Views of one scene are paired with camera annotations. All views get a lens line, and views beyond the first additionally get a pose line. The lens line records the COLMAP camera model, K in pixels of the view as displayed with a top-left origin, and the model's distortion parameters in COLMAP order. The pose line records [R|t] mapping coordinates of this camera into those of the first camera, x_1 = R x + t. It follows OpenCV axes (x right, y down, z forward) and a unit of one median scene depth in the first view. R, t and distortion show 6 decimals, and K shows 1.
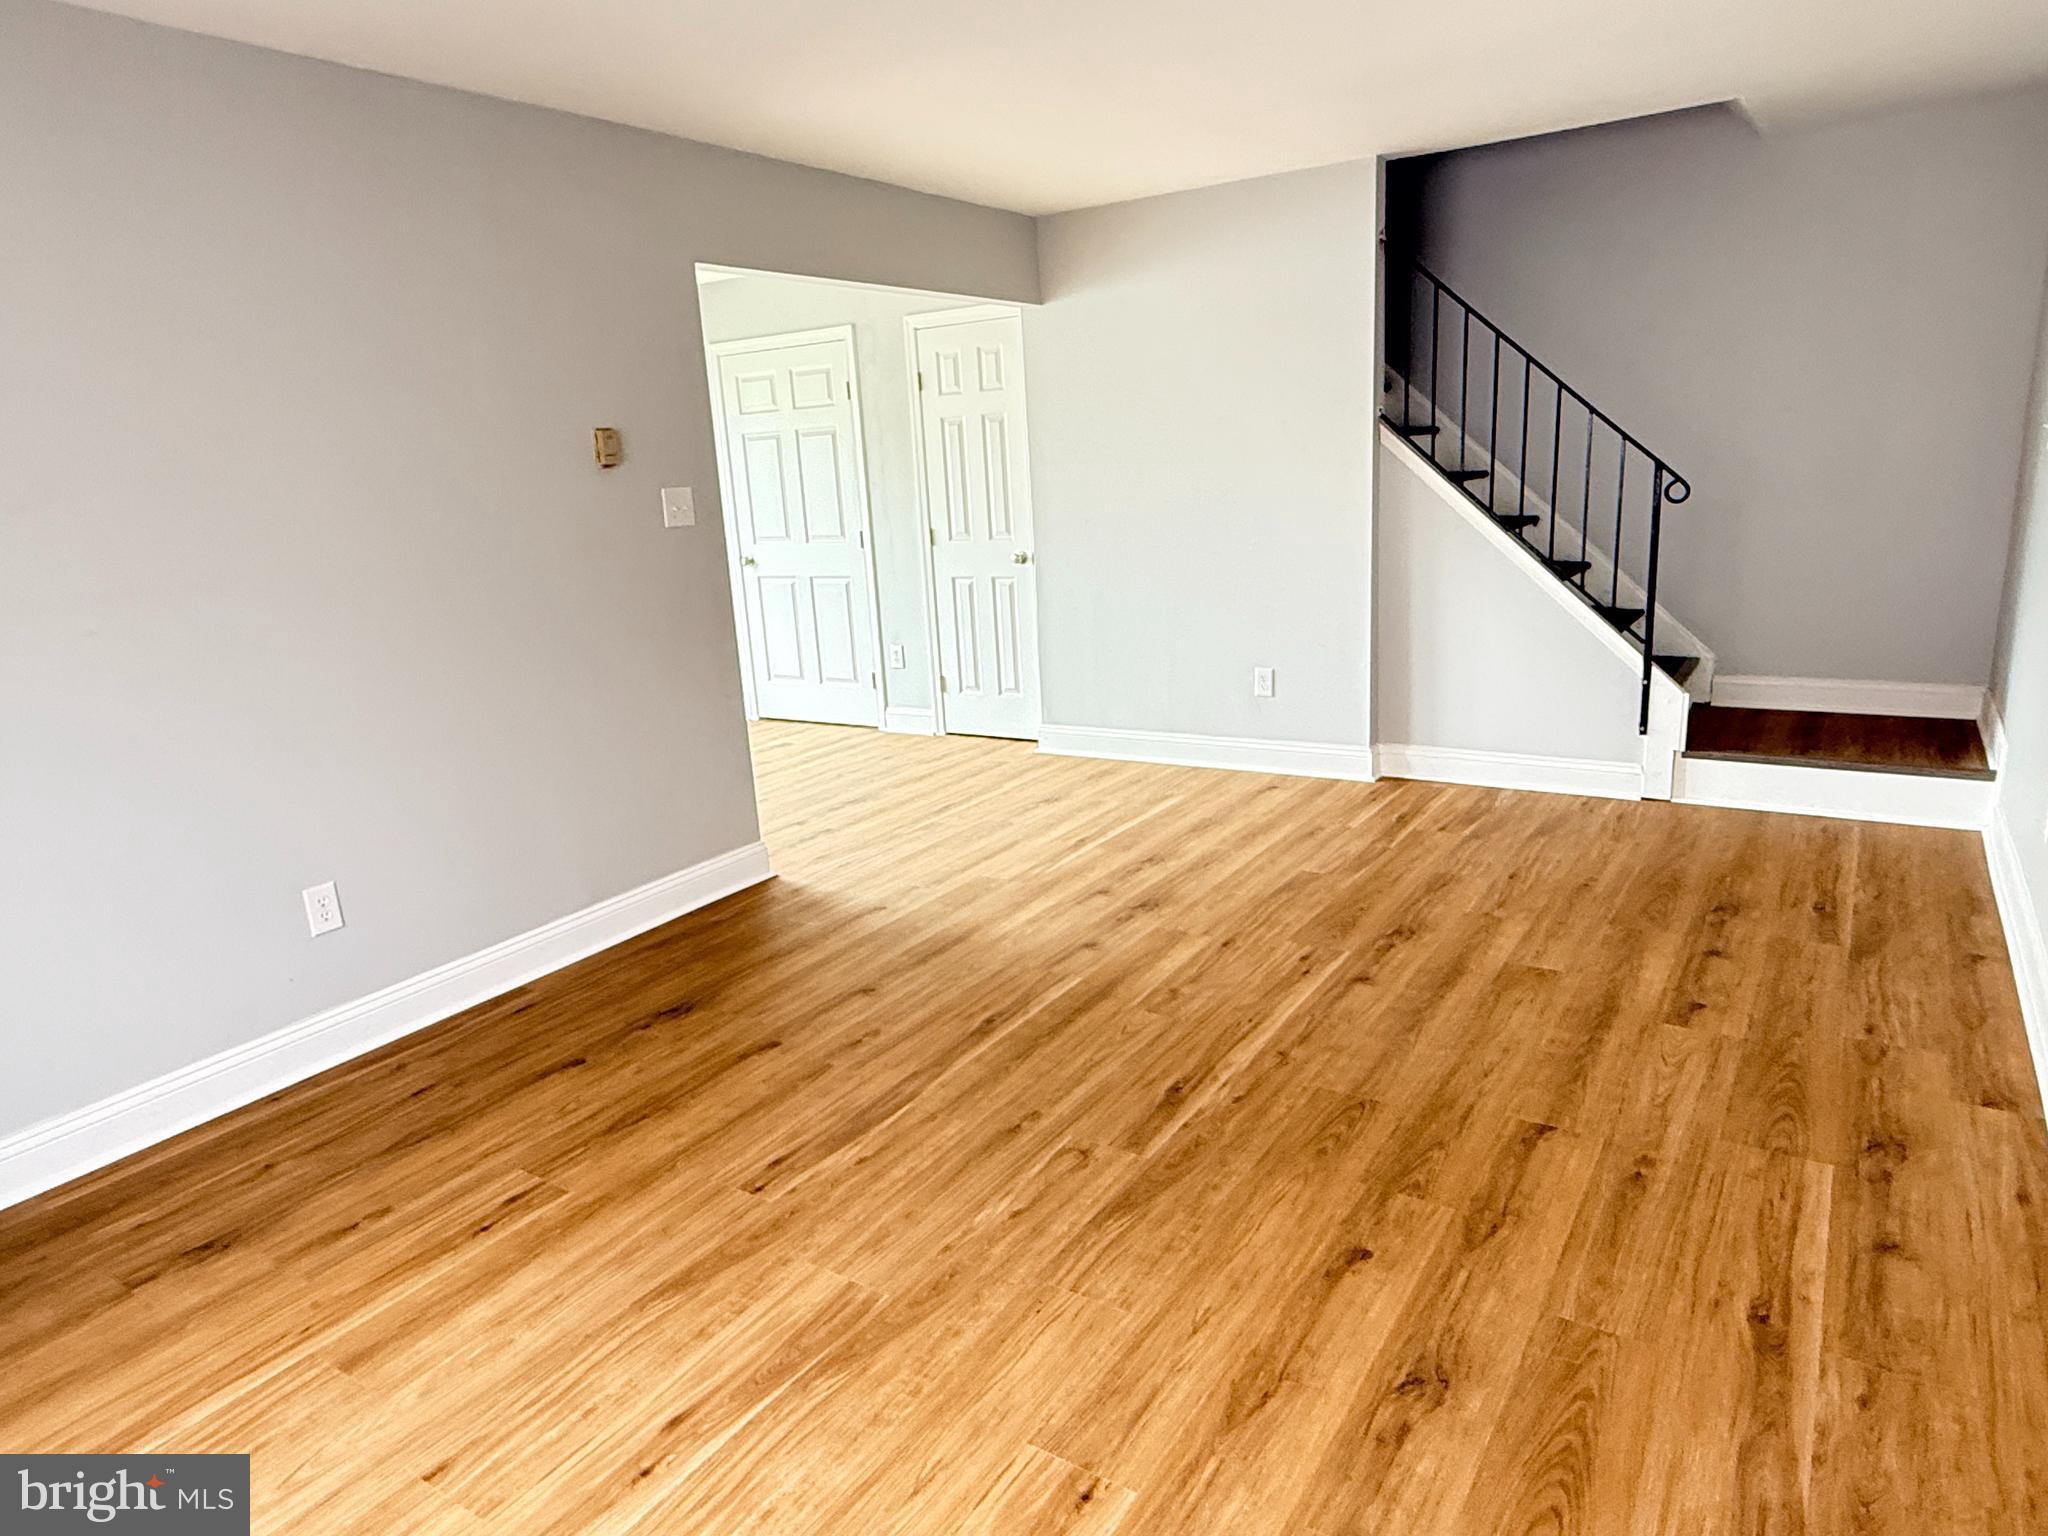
lens RADIAL K [[1276.9, 0, 1023.9], [0, 1276.9, 769.2], [0, 0, 1]] dist [0.008680, 0.000339]
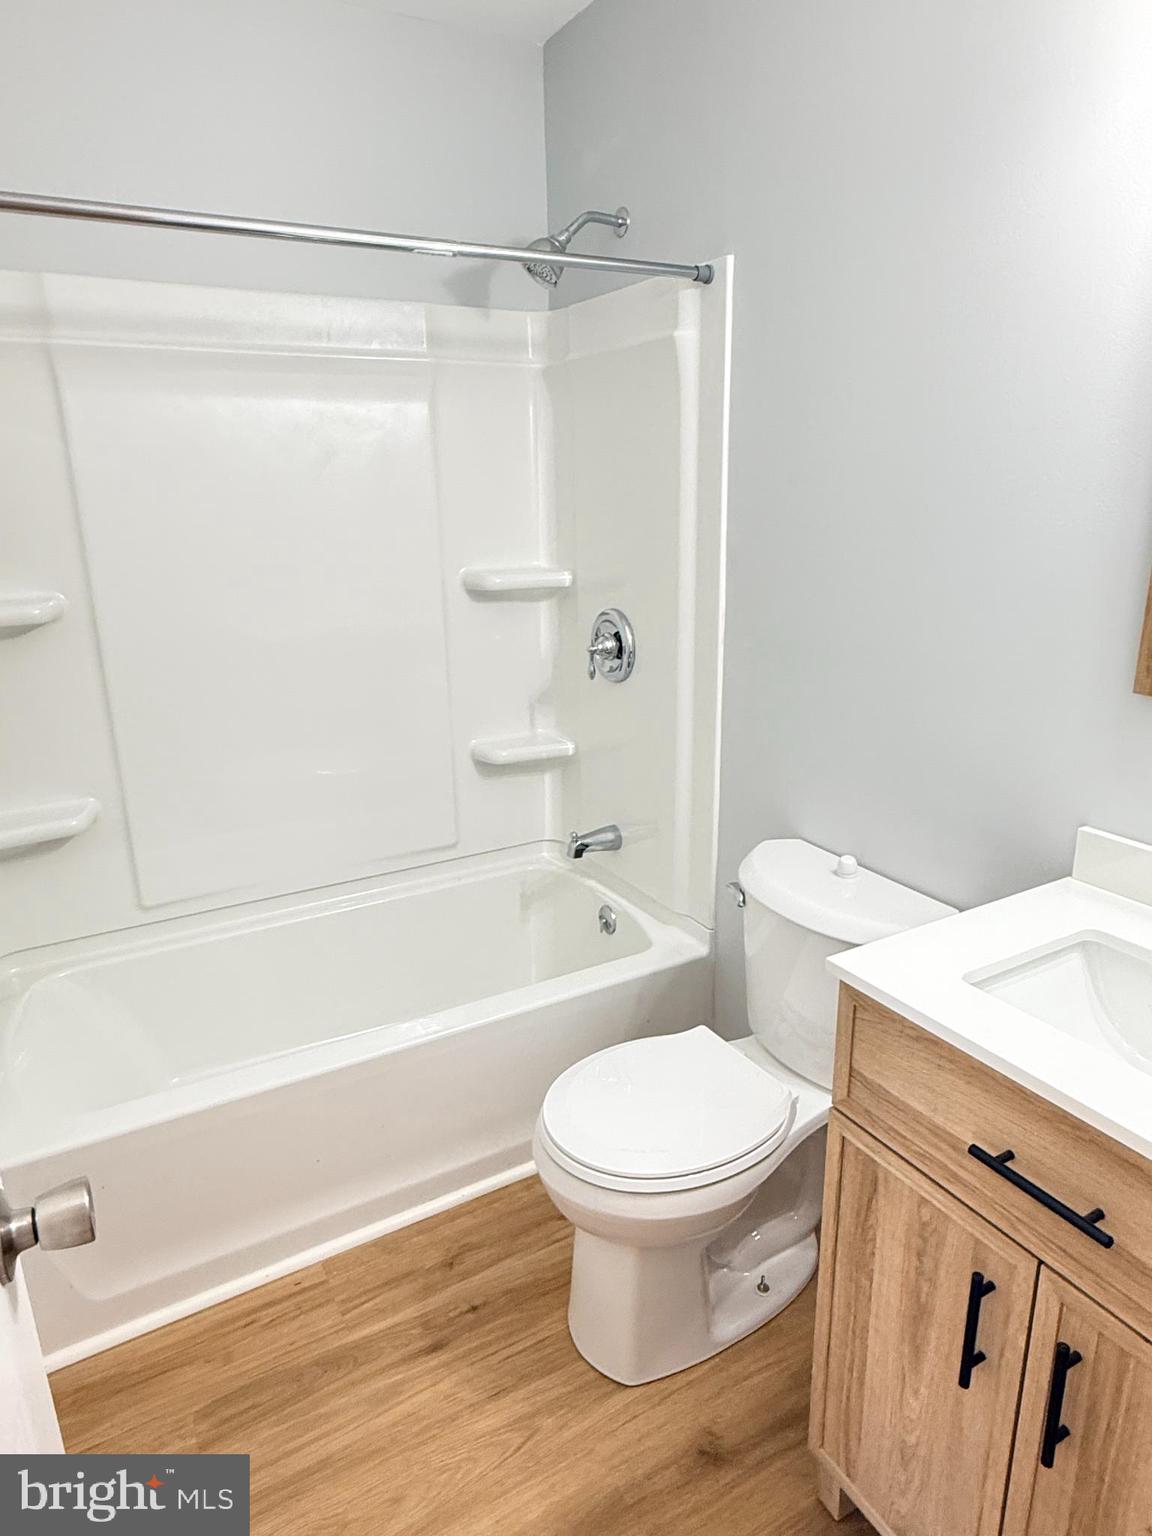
lens RADIAL K [[957.7, 0, 578.6], [0, 957.7, 768.1], [0, 0, 1]] dist [0.008680, 0.000339]
pose [[-0.882908, -0.063183, 0.465276, -0.777889], [0.175928, 0.874210, 0.452555, -0.318736], [-0.435343, 0.481419, -0.760732, 1.393646]]
